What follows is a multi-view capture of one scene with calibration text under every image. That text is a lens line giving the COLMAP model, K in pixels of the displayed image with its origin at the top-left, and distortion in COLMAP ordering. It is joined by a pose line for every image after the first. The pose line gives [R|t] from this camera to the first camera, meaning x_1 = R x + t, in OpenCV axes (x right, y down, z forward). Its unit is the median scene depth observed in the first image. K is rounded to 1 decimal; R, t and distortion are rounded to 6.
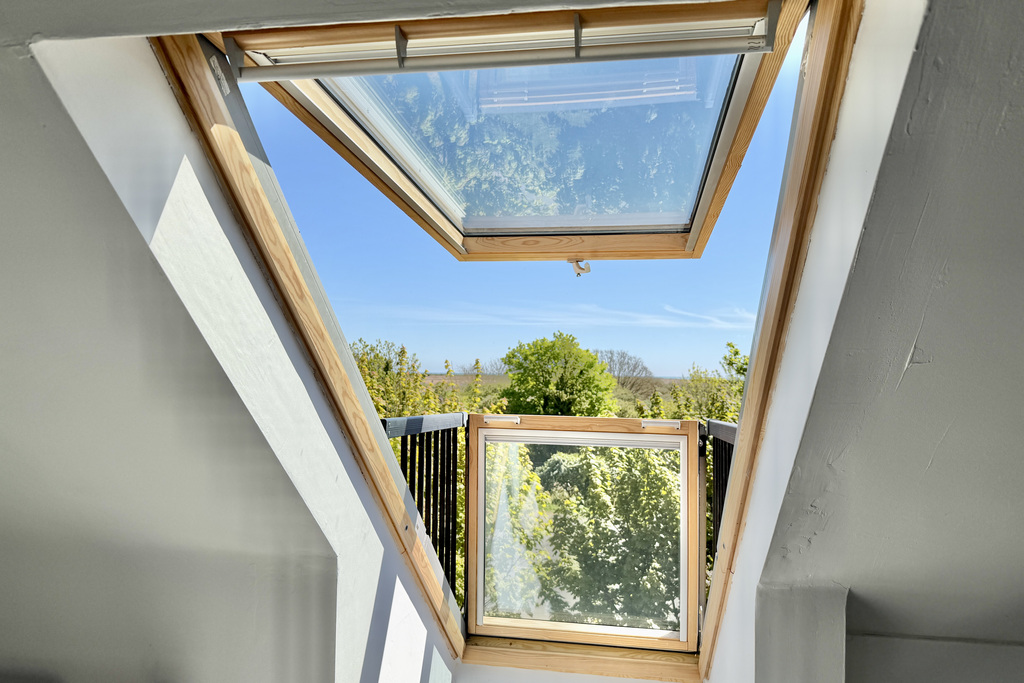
lens RADIAL K [[702.8, 0, 511.1], [0, 702.8, 342.7], [0, 0, 1]] dist [0.063421, -0.002153]
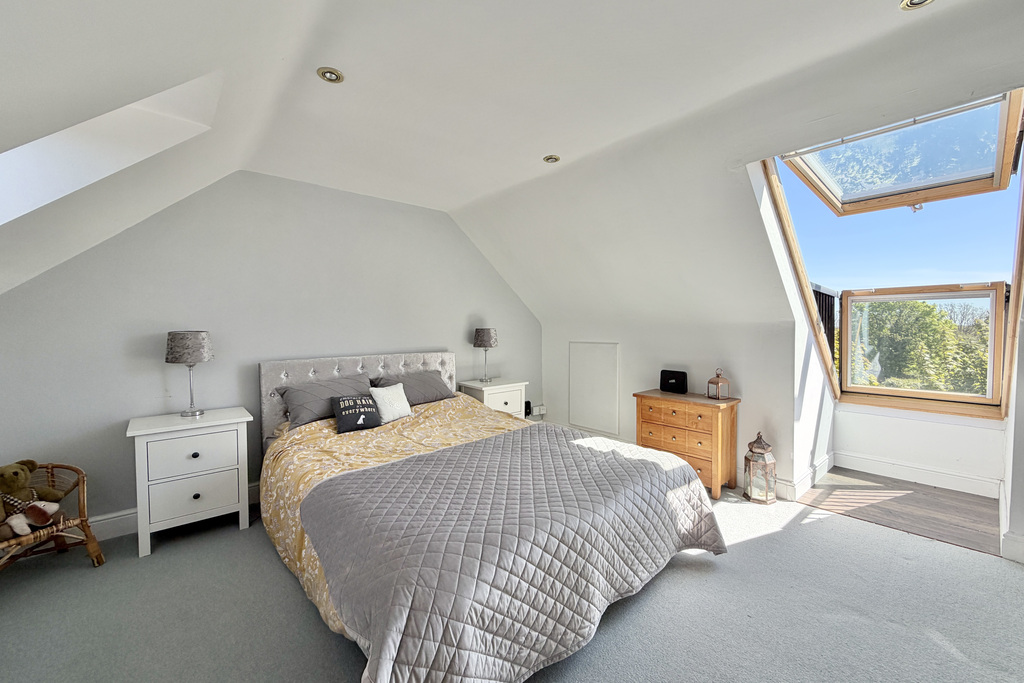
lens RADIAL K [[406.9, 0, 509.6], [0, 406.9, 341.8], [0, 0, 1]] dist [-0.007033, 0.000503]
pose [[0.771320, 0.000868, -0.636447, -0.018005], [0.043340, 0.997606, 0.053885, 0.046973], [0.634971, -0.069146, 0.769436, -0.188743]]
